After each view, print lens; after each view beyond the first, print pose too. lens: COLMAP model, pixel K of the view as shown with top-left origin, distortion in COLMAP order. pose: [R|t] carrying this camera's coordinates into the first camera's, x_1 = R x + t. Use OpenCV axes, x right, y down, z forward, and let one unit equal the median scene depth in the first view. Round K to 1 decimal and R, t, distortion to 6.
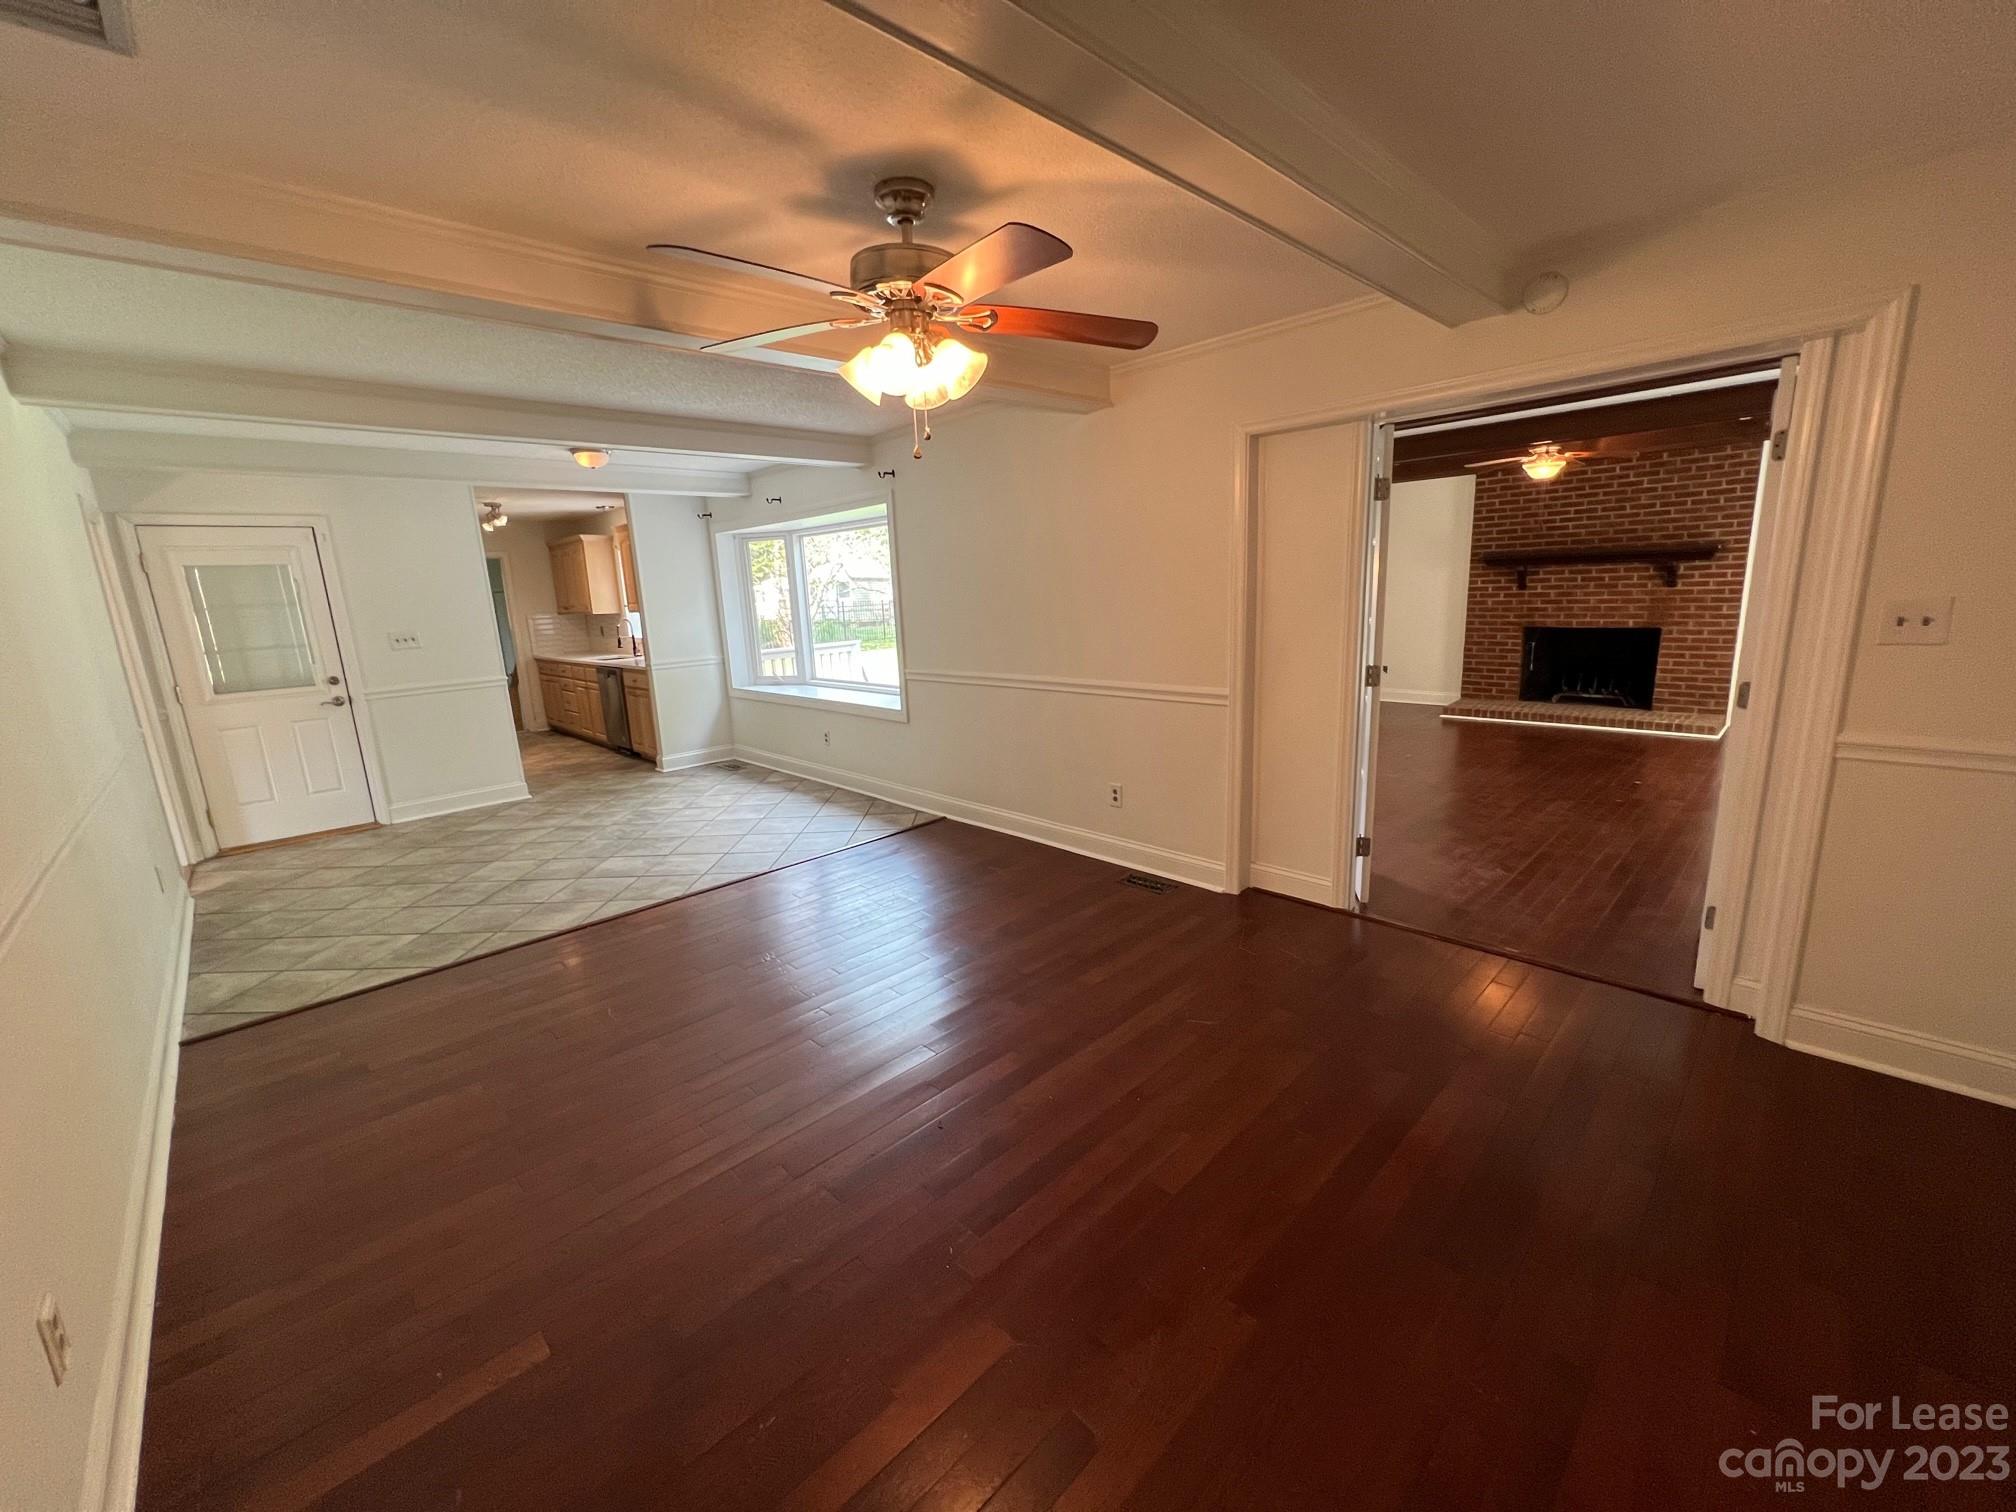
lens RADIAL K [[807.0, 0, 1008.7], [0, 807.0, 753.1], [0, 0, 1]] dist [0.001932, -0.000035]
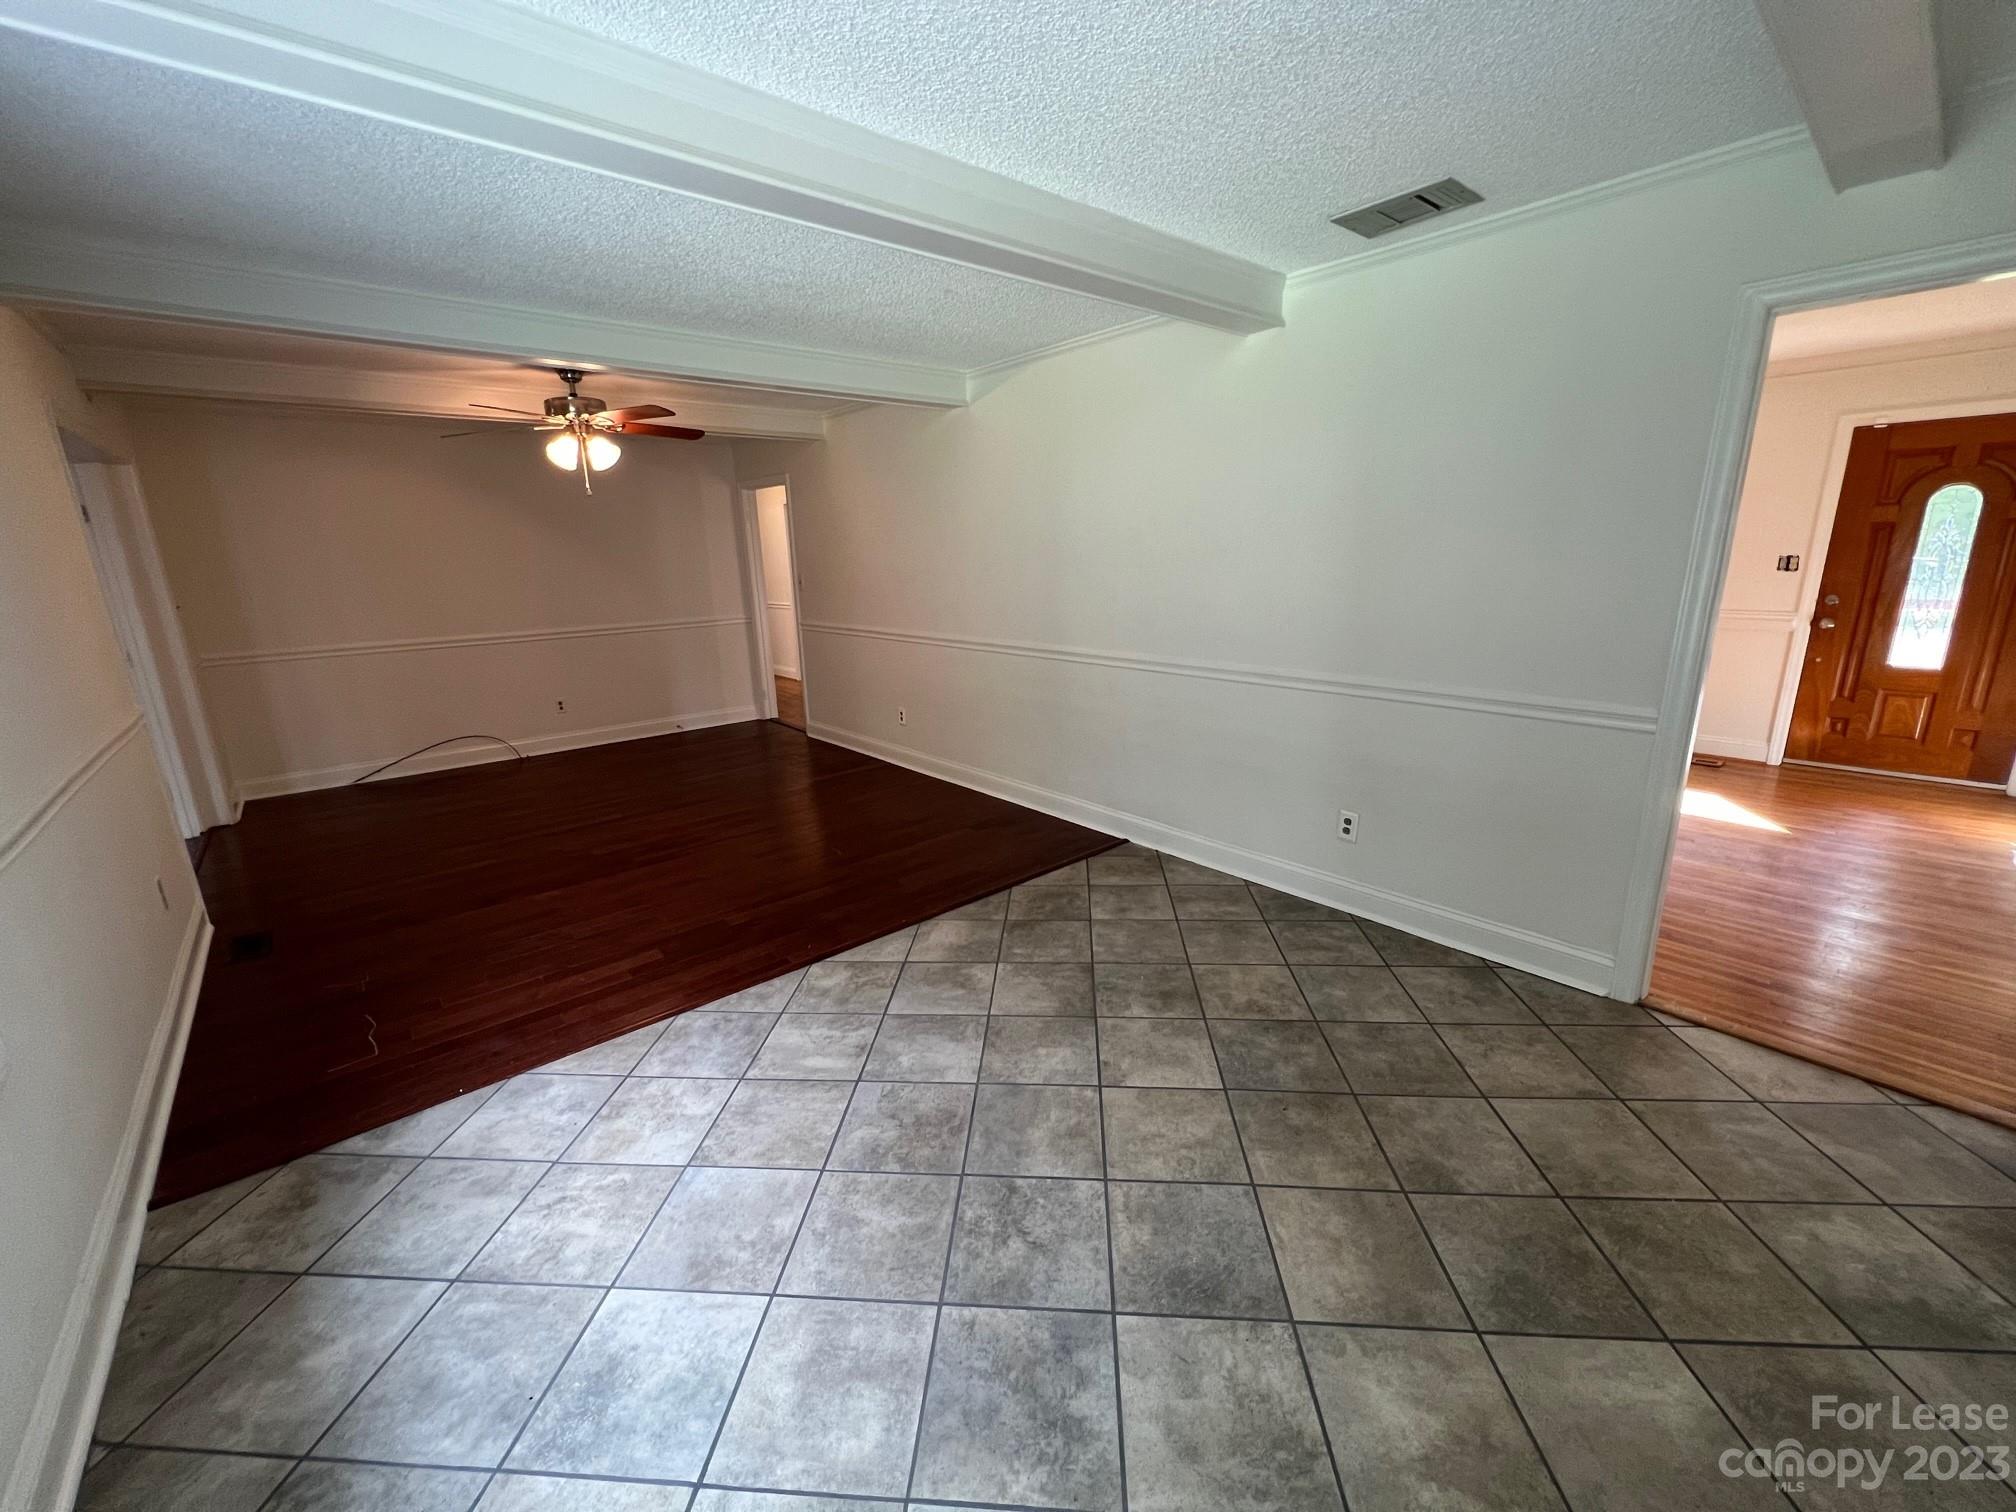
lens RADIAL K [[807.0, 0, 1004.1], [0, 807.0, 751.3], [0, 0, 1]] dist [0.001932, -0.000035]
pose [[-0.995283, 0.054743, 0.080099, -0.590827], [0.084431, 0.895412, 0.437160, -0.273891], [-0.047790, 0.441861, -0.895810, 1.418905]]
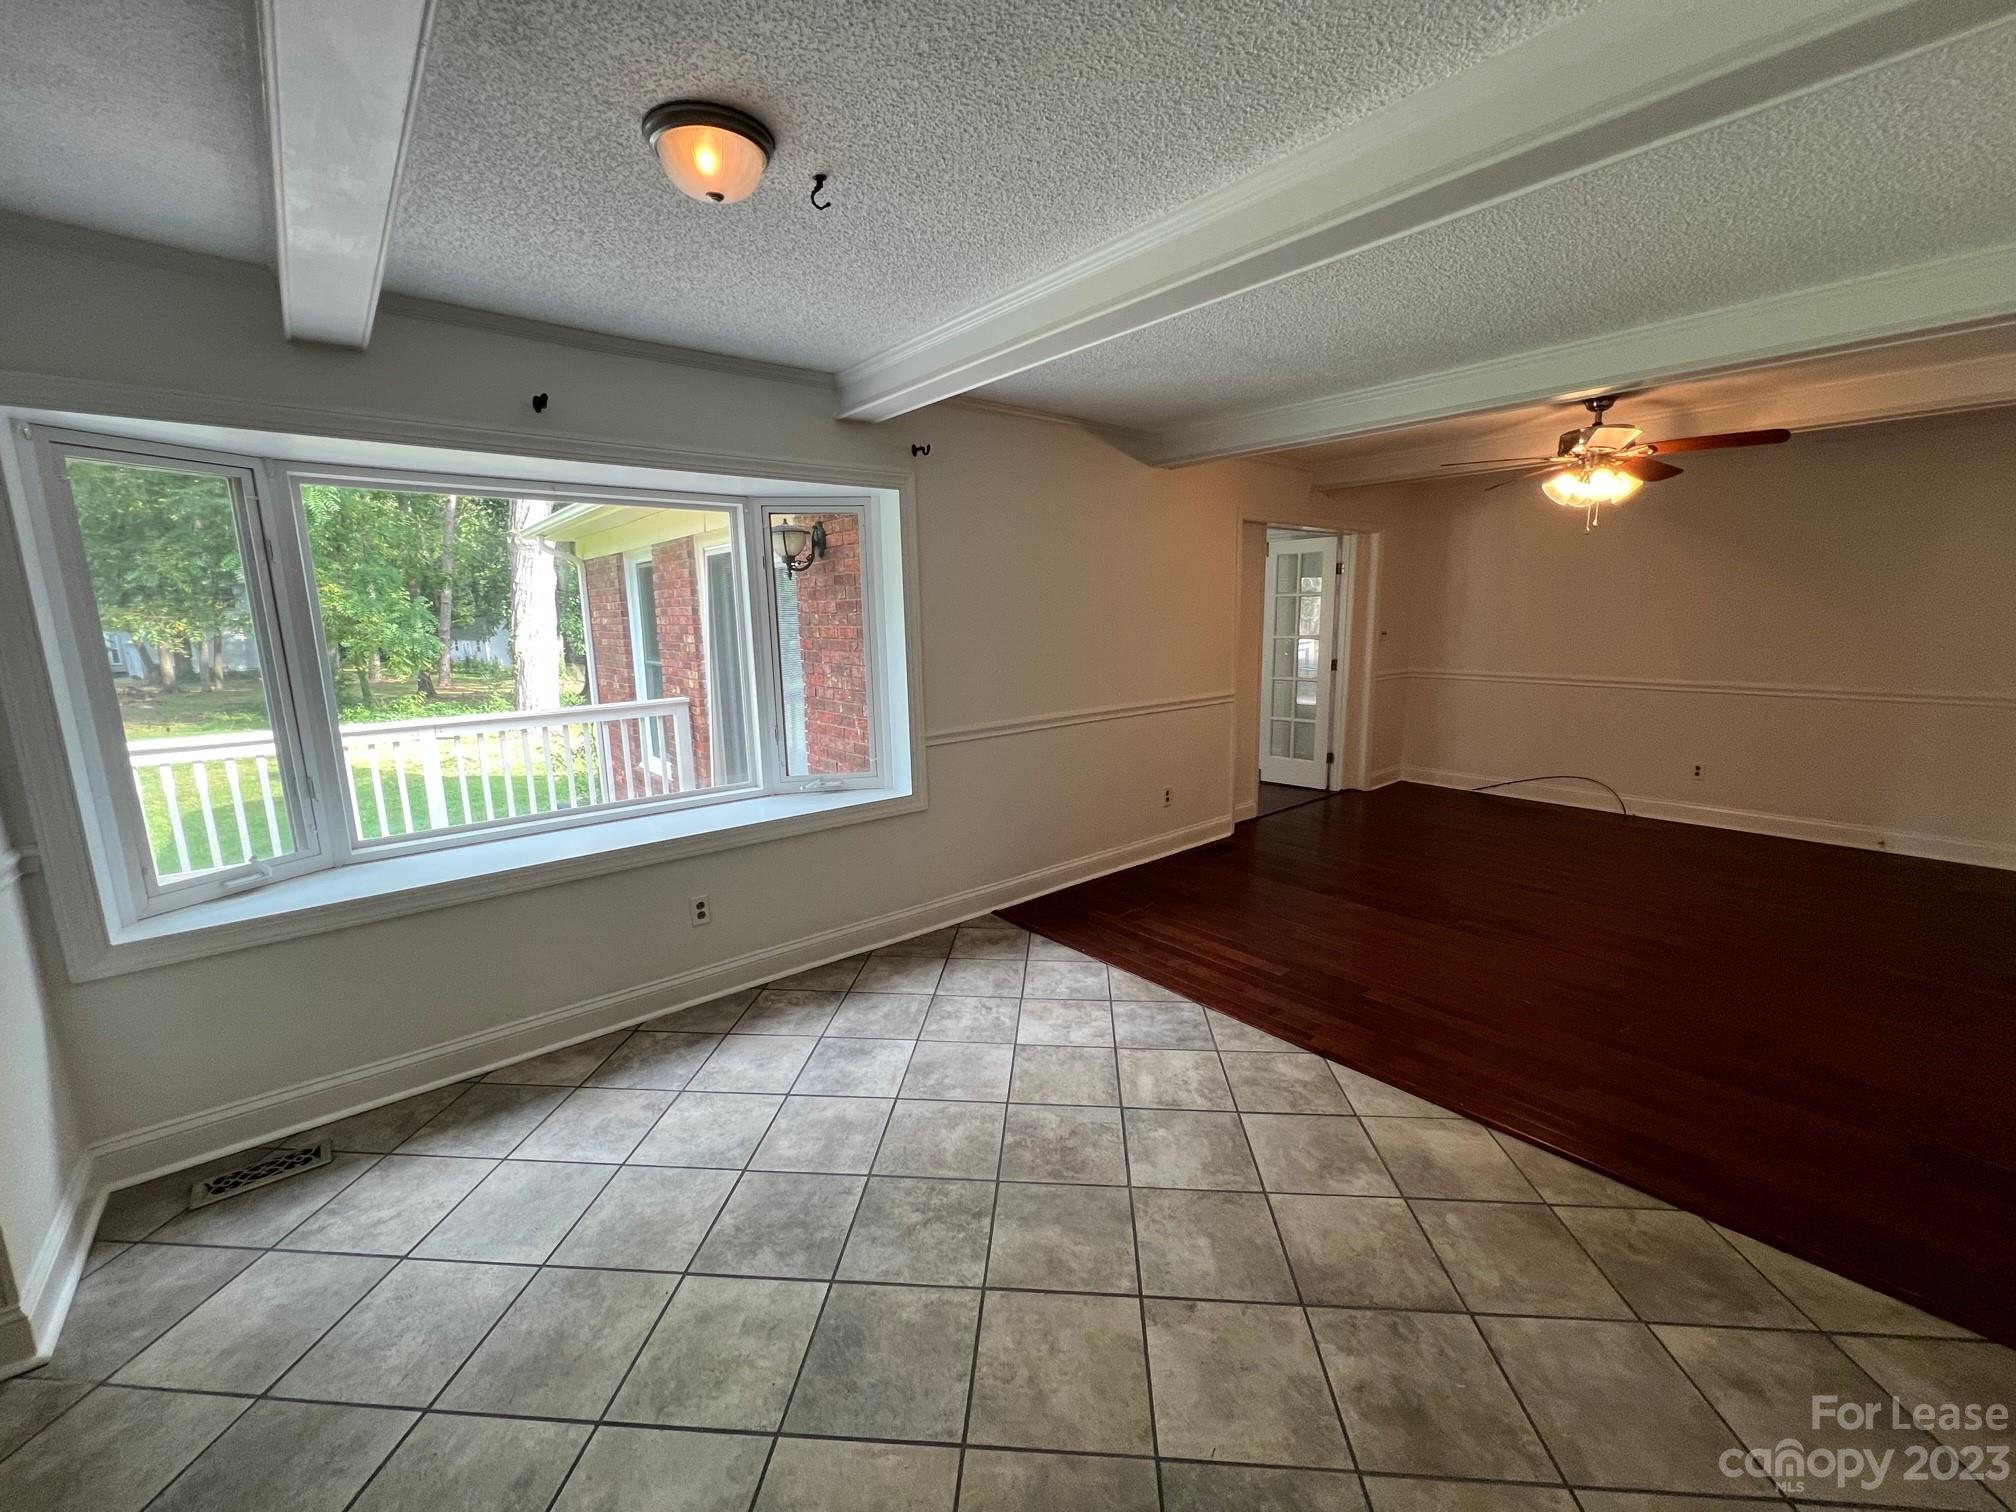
lens RADIAL K [[810.1, 0, 1003.5], [0, 810.1, 752.6], [0, 0, 1]] dist [0.000711, 0.000084]
pose [[0.069150, -0.127568, 0.989416, -0.959633], [0.220685, 0.969175, 0.109535, -0.175843], [-0.972891, 0.210775, 0.095170, 1.028675]]
